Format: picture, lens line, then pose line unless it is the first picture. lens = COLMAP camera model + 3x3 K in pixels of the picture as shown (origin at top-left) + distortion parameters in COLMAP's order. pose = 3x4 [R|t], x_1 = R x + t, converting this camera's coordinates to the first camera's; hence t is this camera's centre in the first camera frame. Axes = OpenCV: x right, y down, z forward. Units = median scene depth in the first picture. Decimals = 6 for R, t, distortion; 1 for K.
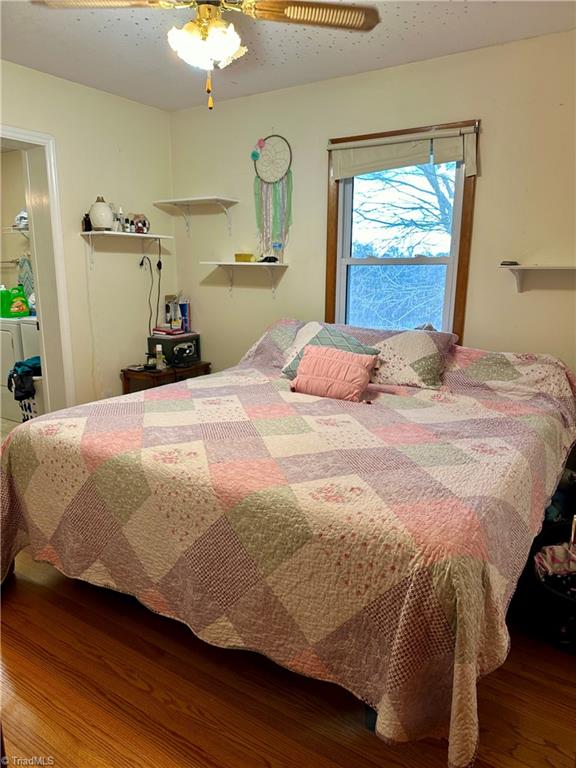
lens RADIAL K [[545.8, 0, 293.9], [0, 545.8, 384.9], [0, 0, 1]] dist [0.058336, -0.073804]
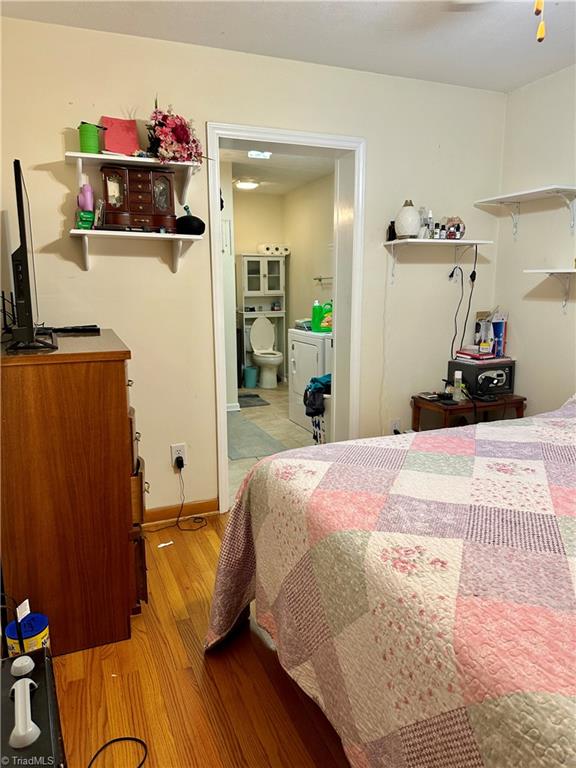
lens RADIAL K [[545.8, 0, 276.6], [0, 545.8, 383.7], [0, 0, 1]] dist [0.058336, -0.073804]
pose [[0.818181, 0.090707, -0.567760, 0.002543], [-0.106006, 0.994347, 0.006097, -0.031835], [0.565104, 0.055197, 0.823171, 0.168370]]
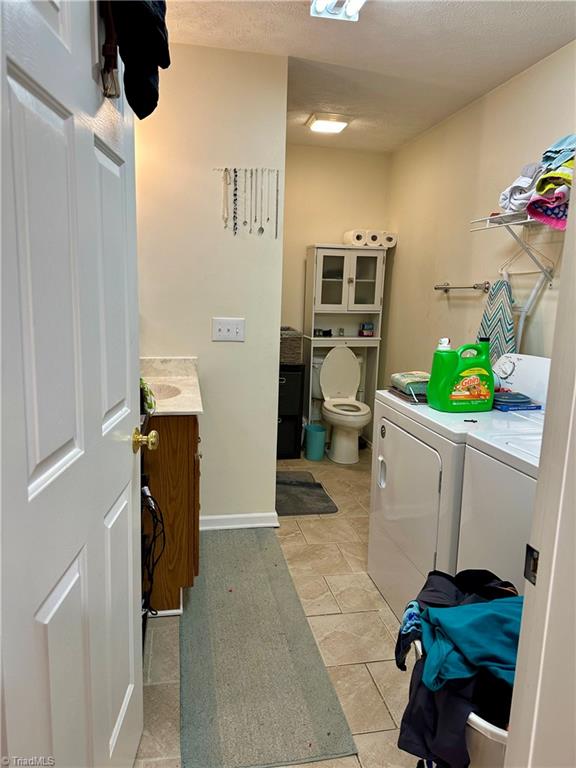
lens RADIAL K [[545.8, 0, 263.1], [0, 545.8, 380.4], [0, 0, 1]] dist [0.058336, -0.073804]
pose [[0.677308, 0.134522, -0.723296, -0.390711], [-0.174049, 0.984531, 0.020124, -0.168291], [0.714815, 0.112259, 0.690245, 0.765114]]
